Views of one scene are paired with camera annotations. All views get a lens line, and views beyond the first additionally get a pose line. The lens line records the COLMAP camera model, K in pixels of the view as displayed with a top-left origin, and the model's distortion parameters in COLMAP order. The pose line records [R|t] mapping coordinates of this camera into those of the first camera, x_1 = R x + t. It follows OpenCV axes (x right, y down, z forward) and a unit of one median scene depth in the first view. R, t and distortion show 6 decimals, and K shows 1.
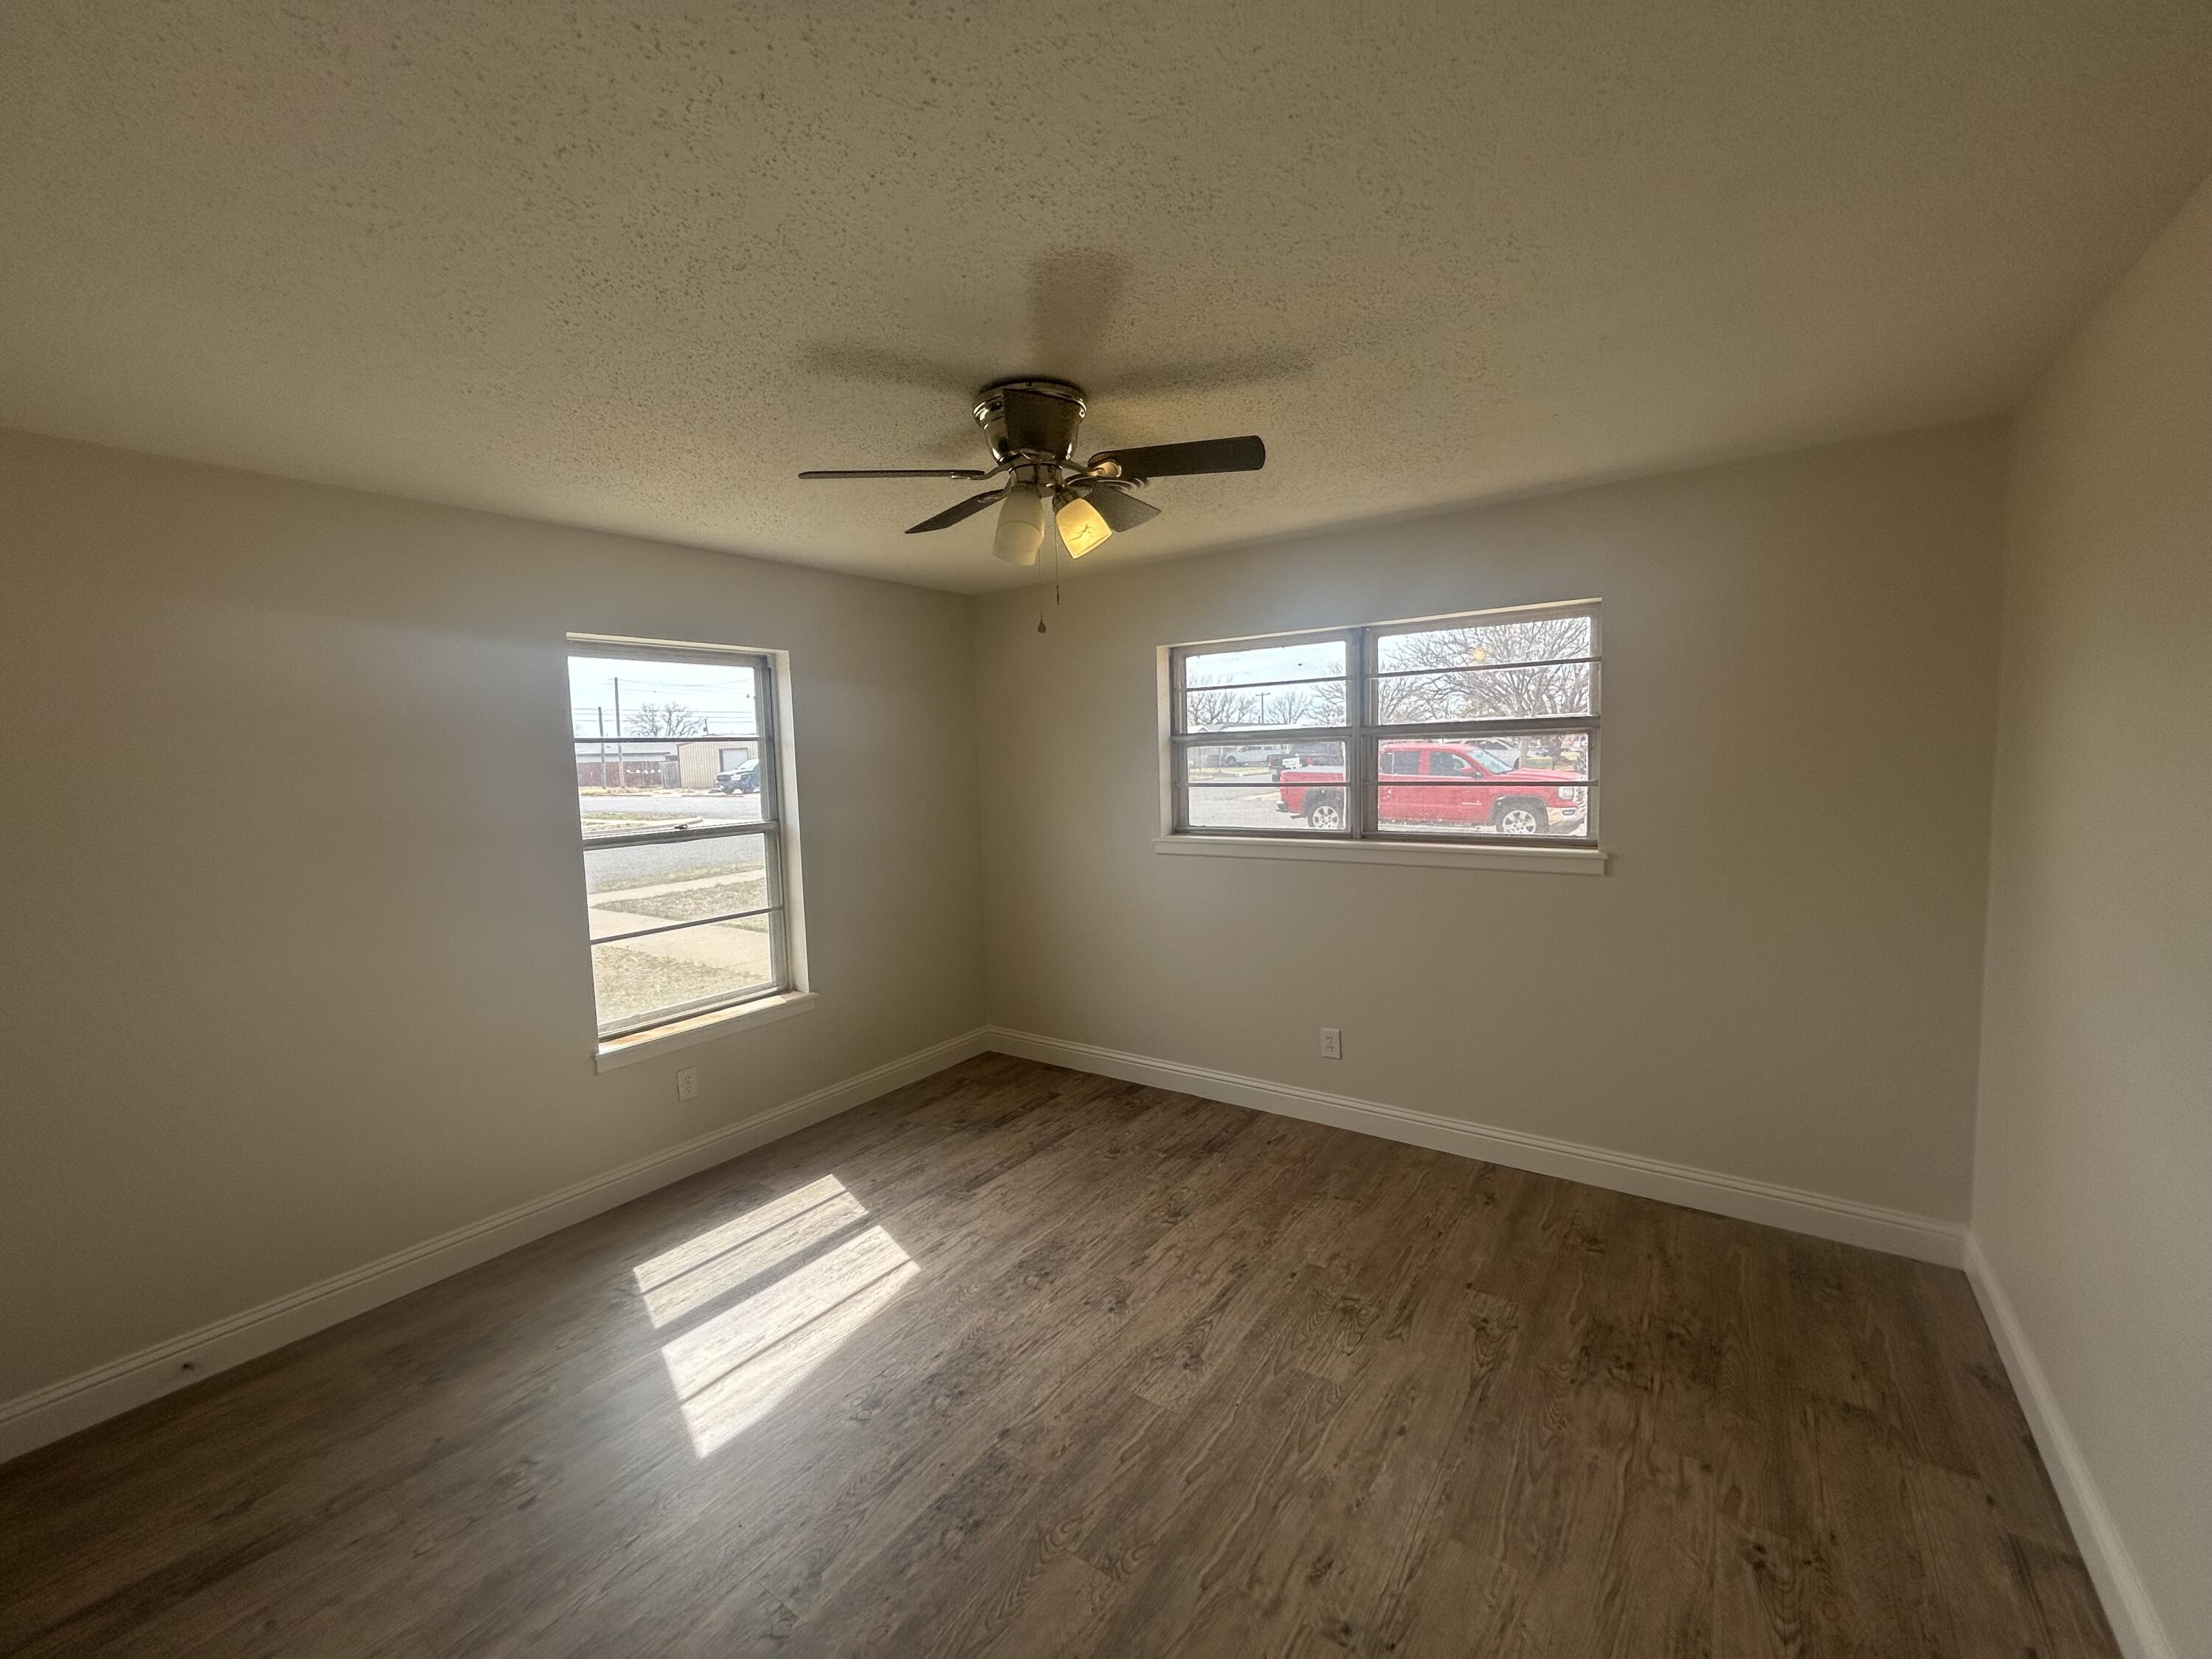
lens RADIAL K [[898.1, 0, 1108.5], [0, 898.1, 827.7], [0, 0, 1]] dist [-0.010329, 0.006870]
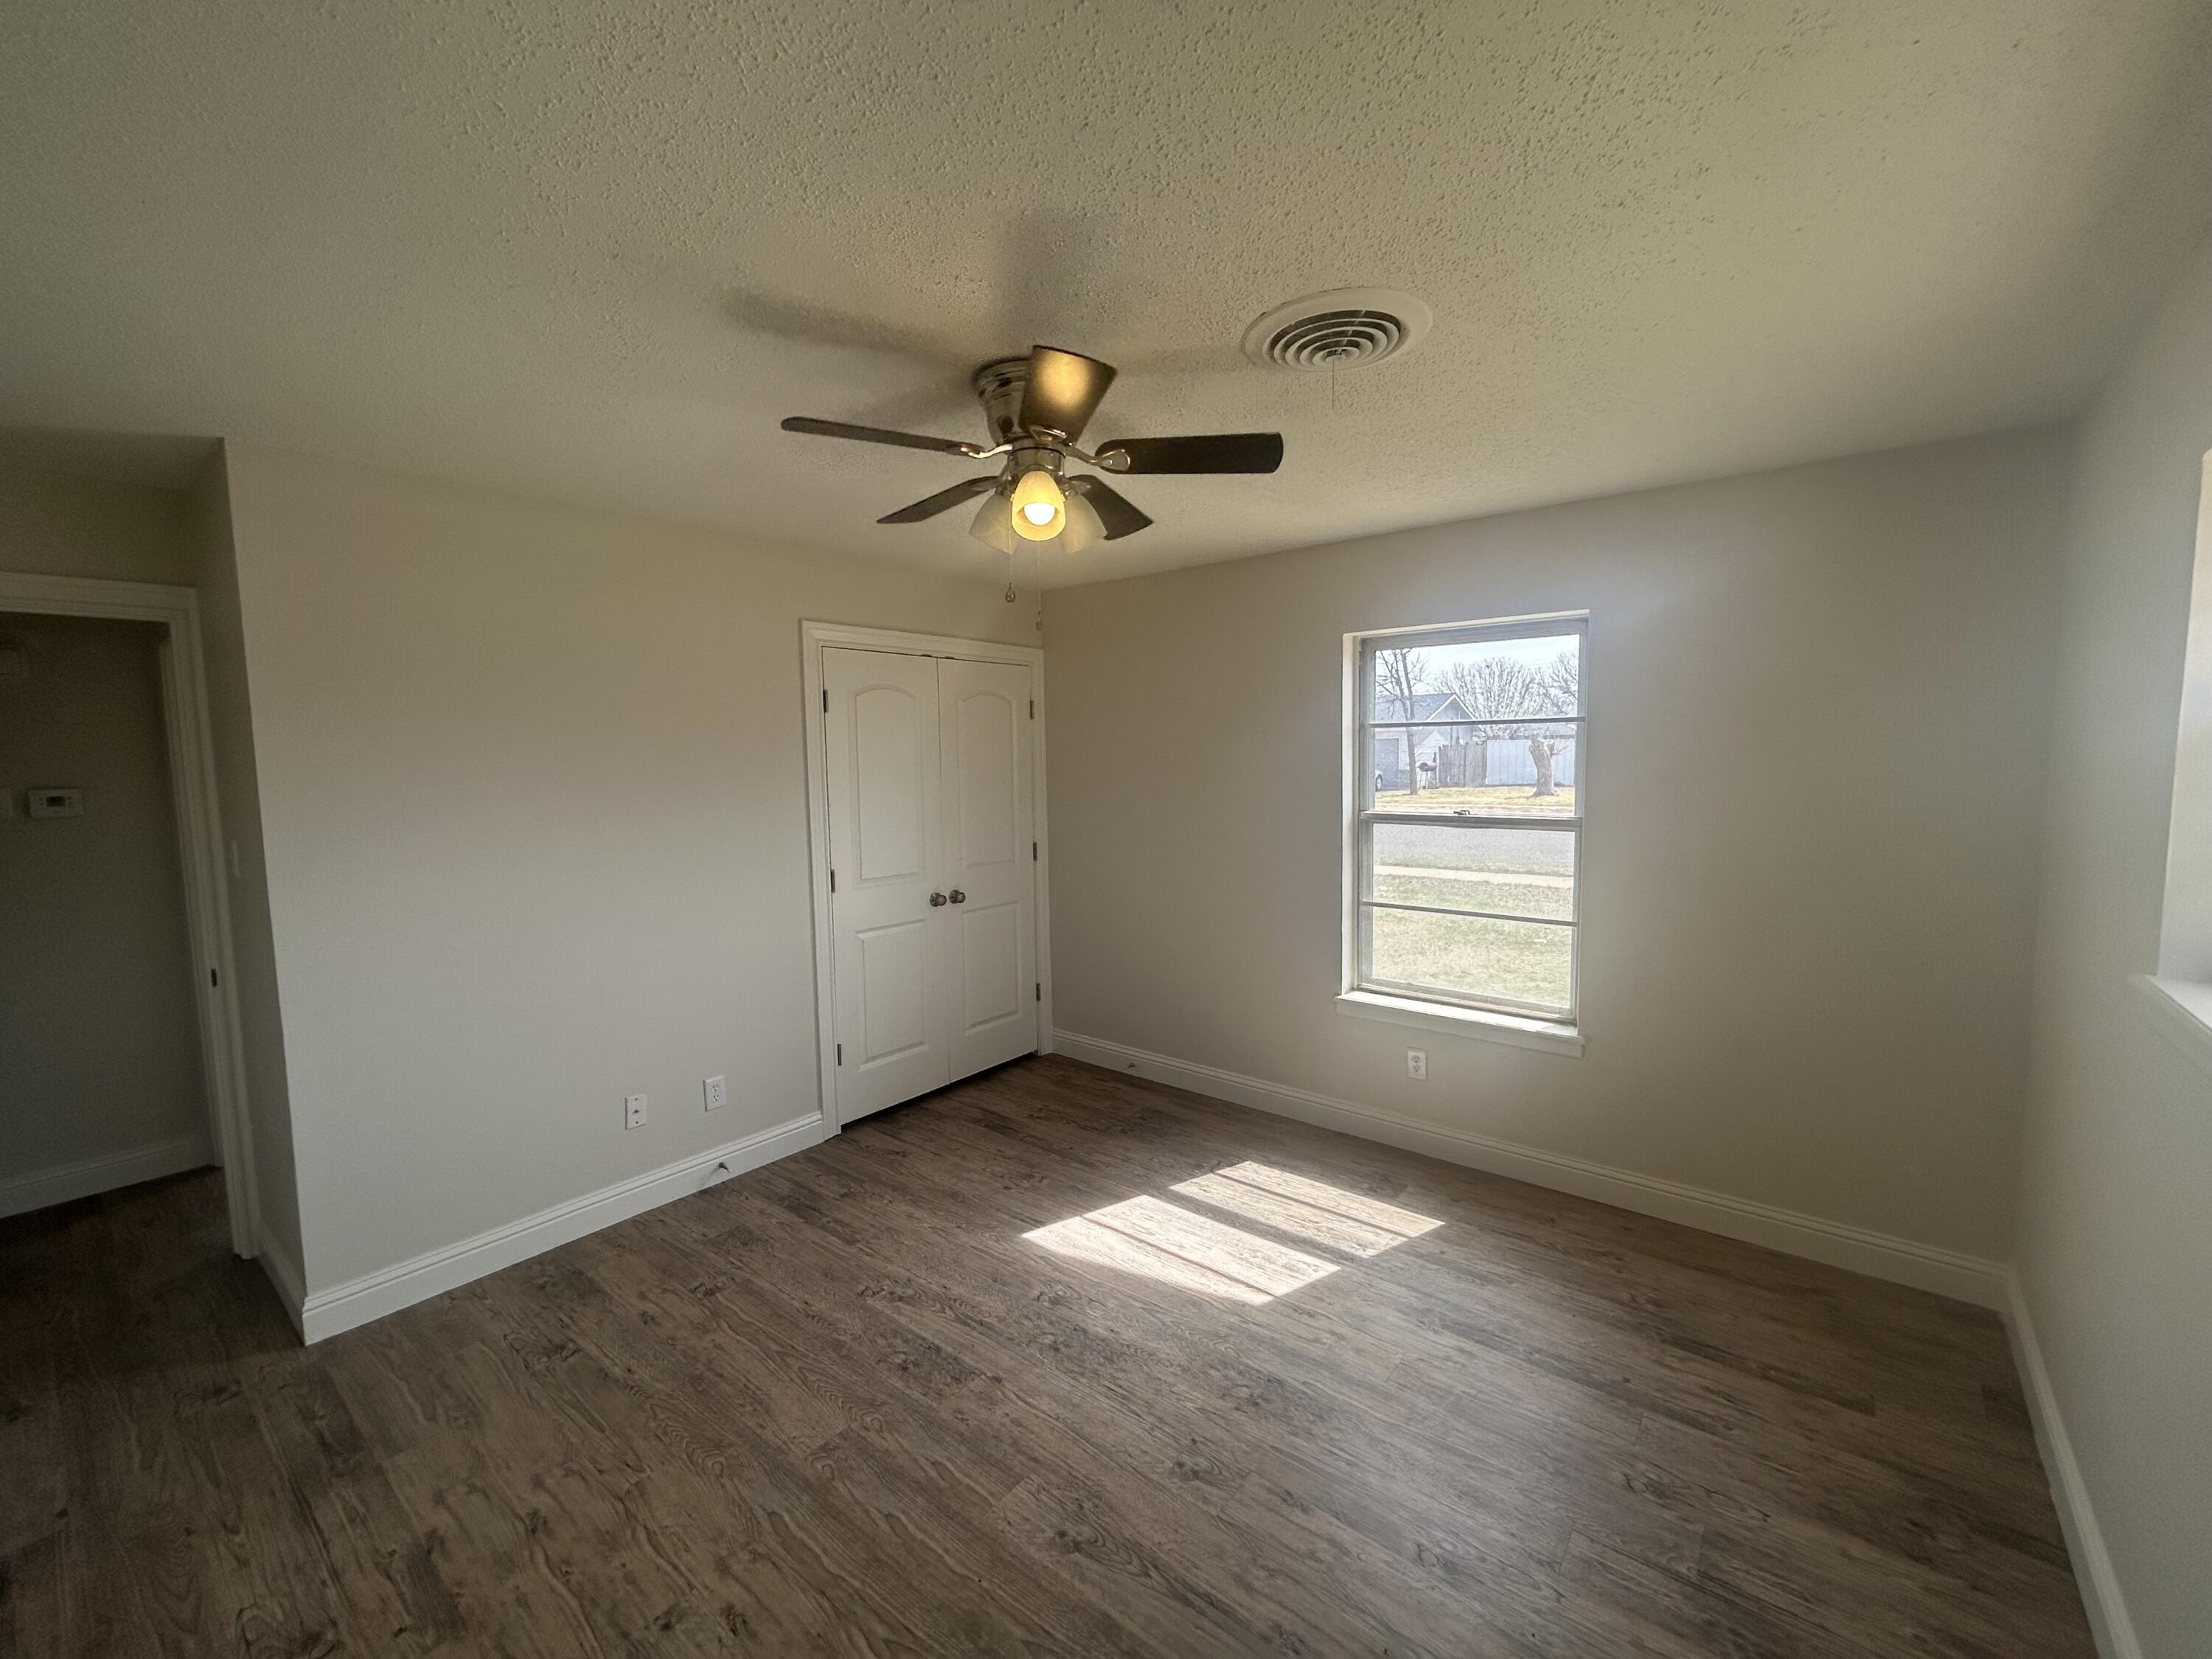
lens RADIAL K [[898.1, 0, 1108.5], [0, 898.1, 827.7], [0, 0, 1]] dist [-0.010329, 0.006870]
pose [[-0.059892, 0.118403, -0.991158, 0.740132], [-0.068422, 0.990118, 0.122413, -0.111256], [0.995857, 0.075149, -0.051199, 0.962447]]
